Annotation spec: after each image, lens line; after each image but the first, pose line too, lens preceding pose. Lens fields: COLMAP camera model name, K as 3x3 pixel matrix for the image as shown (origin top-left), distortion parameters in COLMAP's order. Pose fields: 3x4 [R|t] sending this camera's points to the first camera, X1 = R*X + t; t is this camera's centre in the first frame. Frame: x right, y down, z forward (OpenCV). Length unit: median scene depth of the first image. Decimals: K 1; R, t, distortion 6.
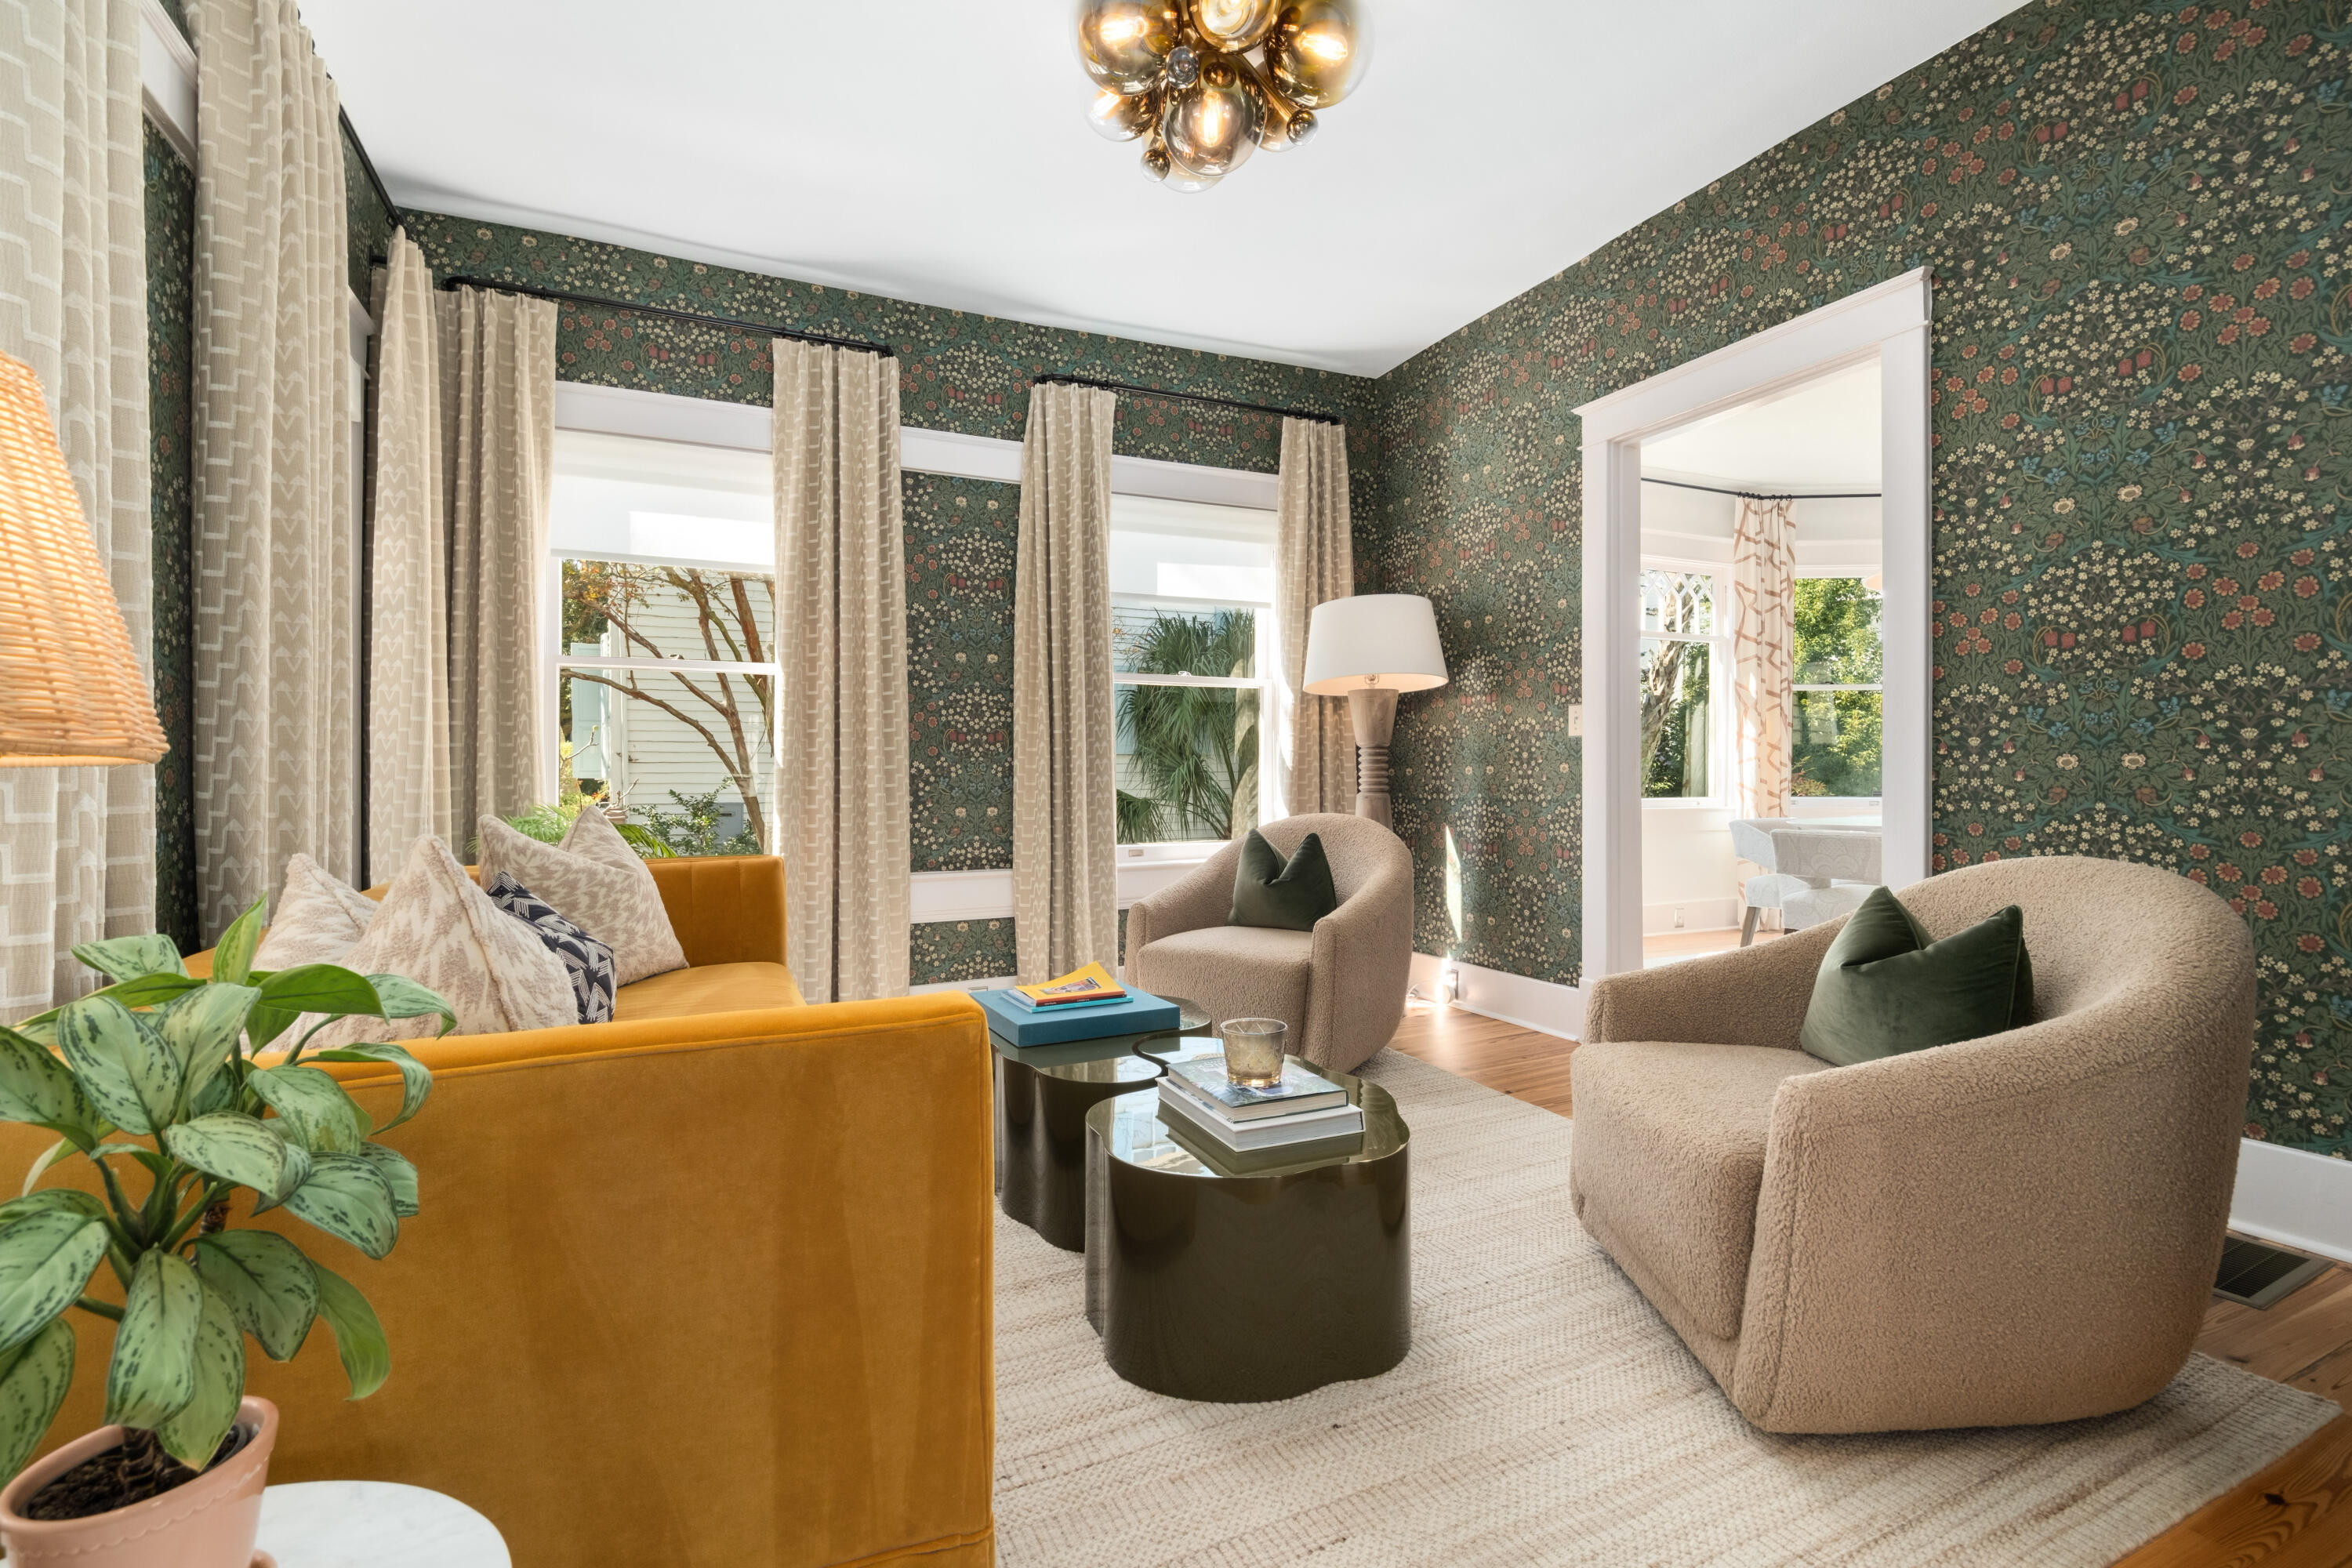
lens RADIAL K [[1088.6, 0, 1171.4], [0, 1088.6, 769.6], [0, 0, 1]] dist [0.017502, -0.013737]
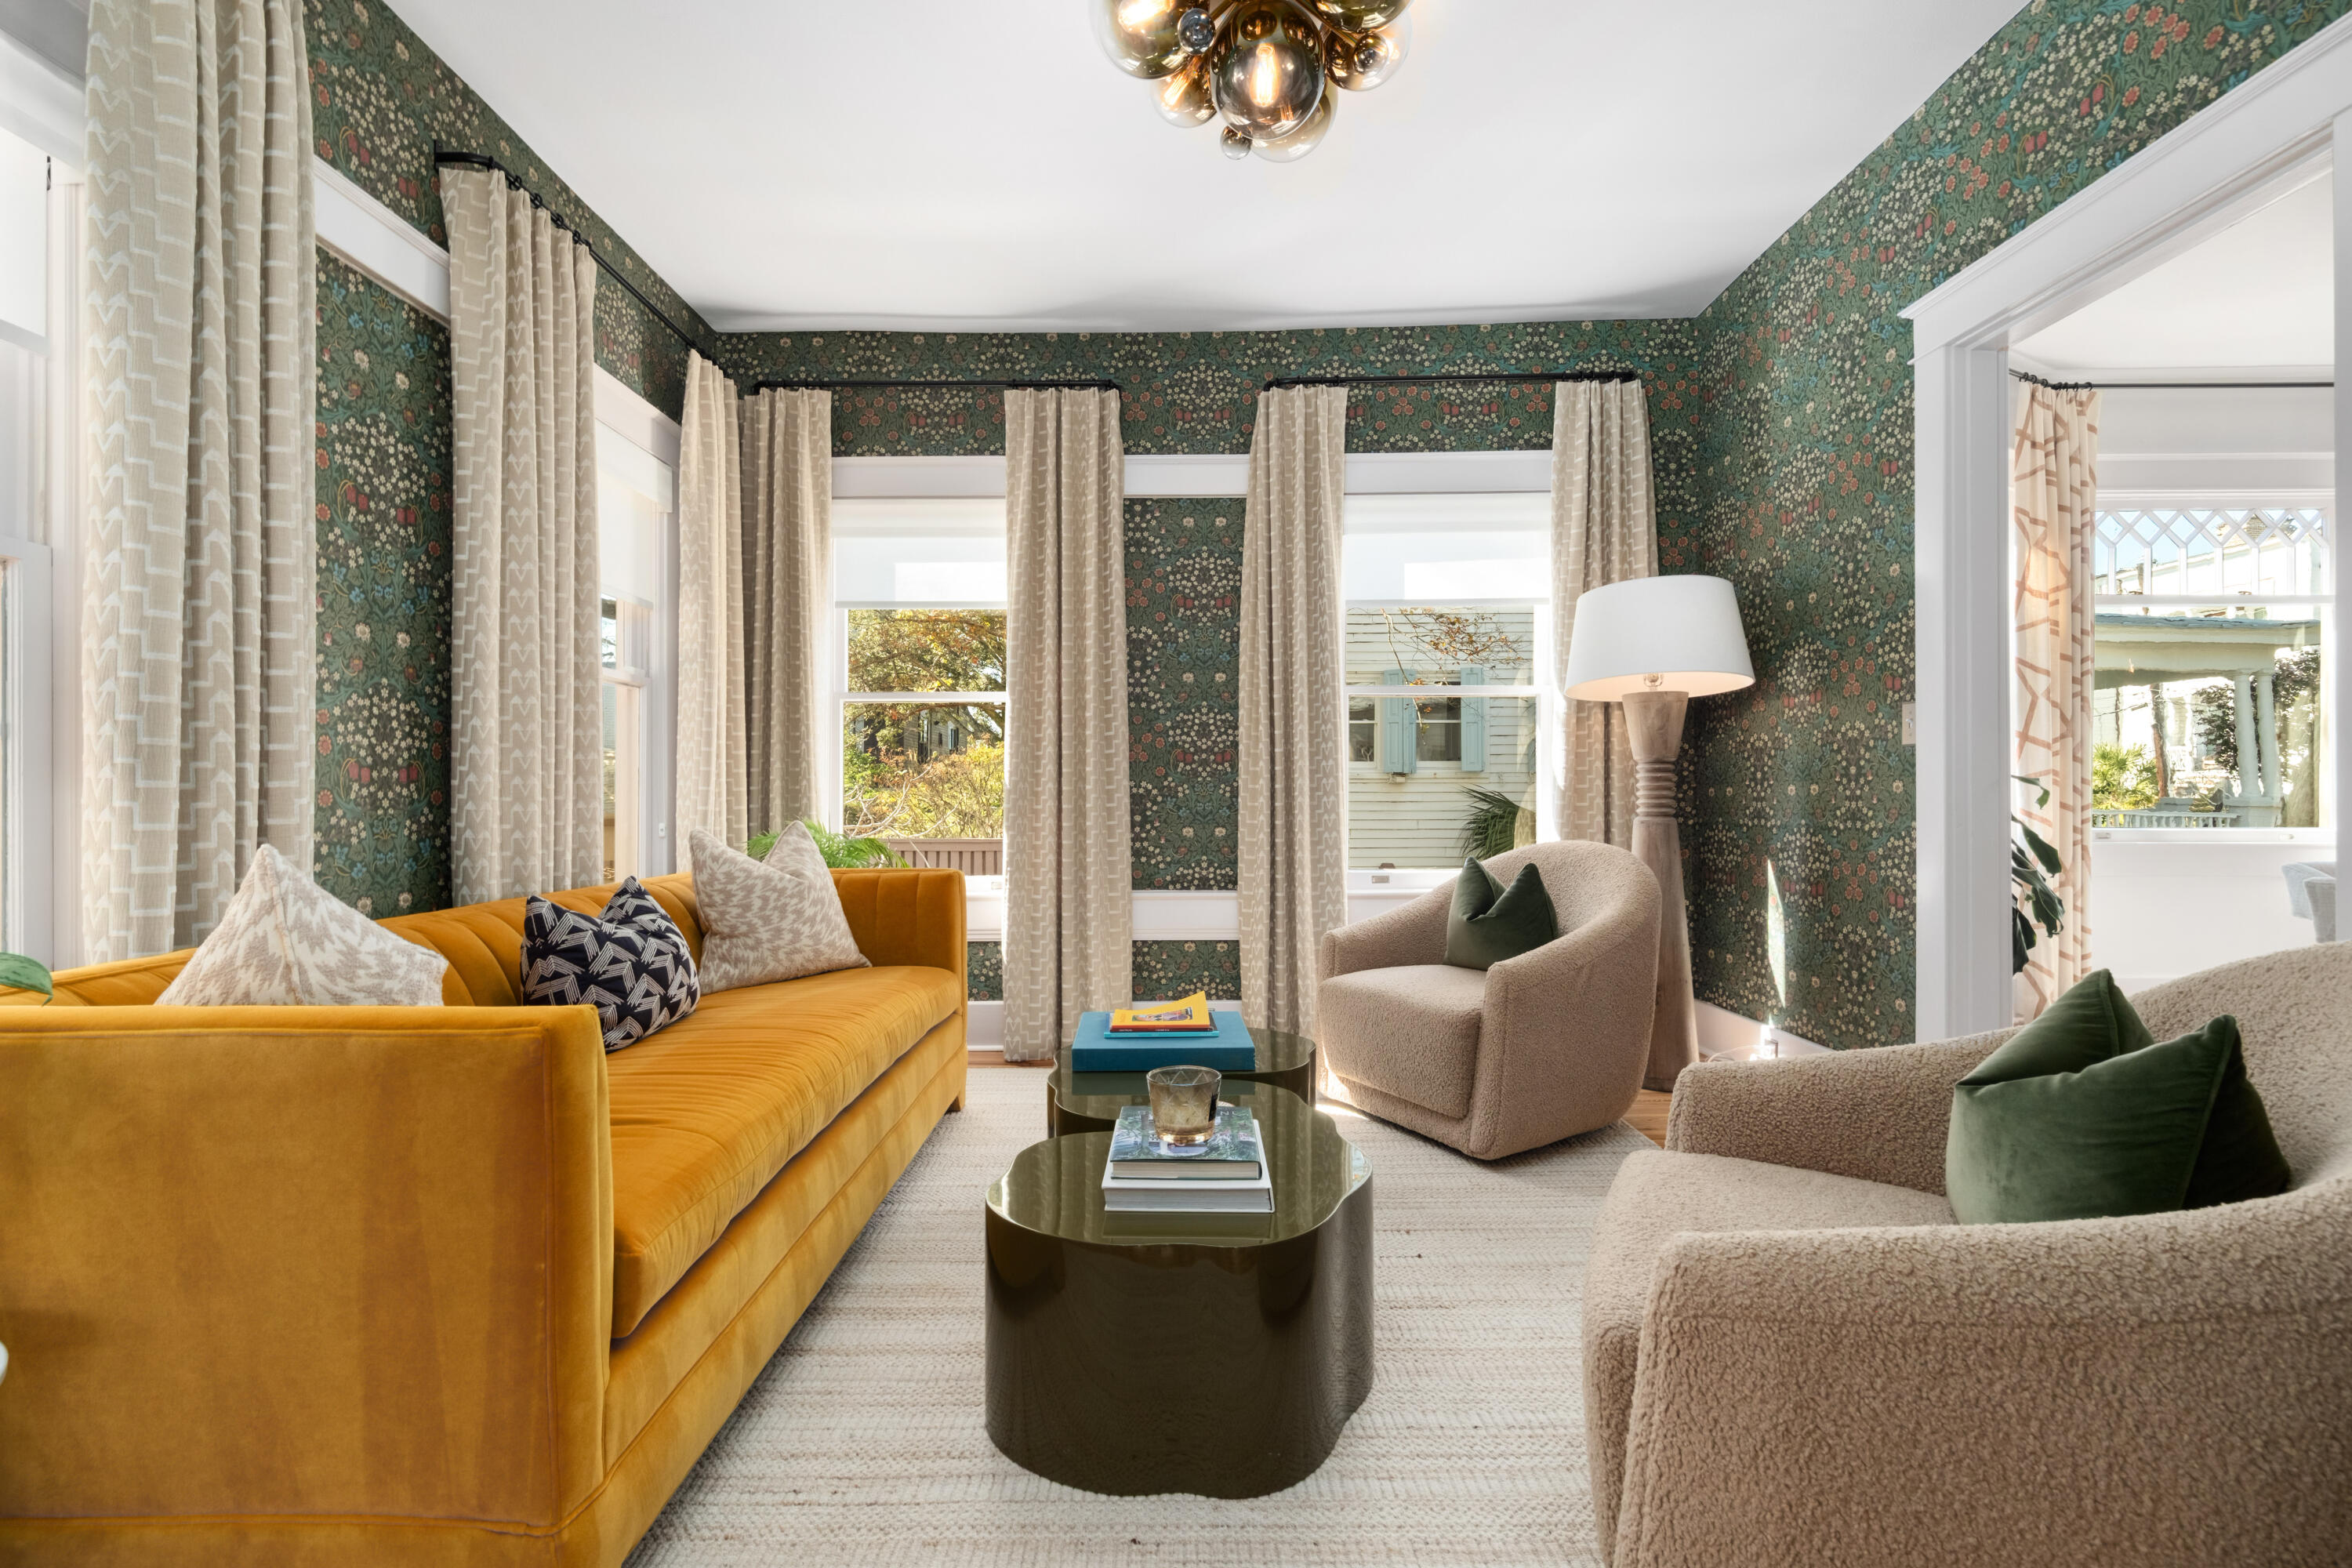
lens RADIAL K [[1093.1, 0, 1176.0], [0, 1093.1, 784.0], [0, 0, 1]] dist [0.019288, -0.010496]
pose [[0.898737, -0.002891, -0.438478, 0.244304], [0.001465, 0.999992, -0.003591, -0.001465], [0.438485, 0.002585, 0.898735, 0.094697]]
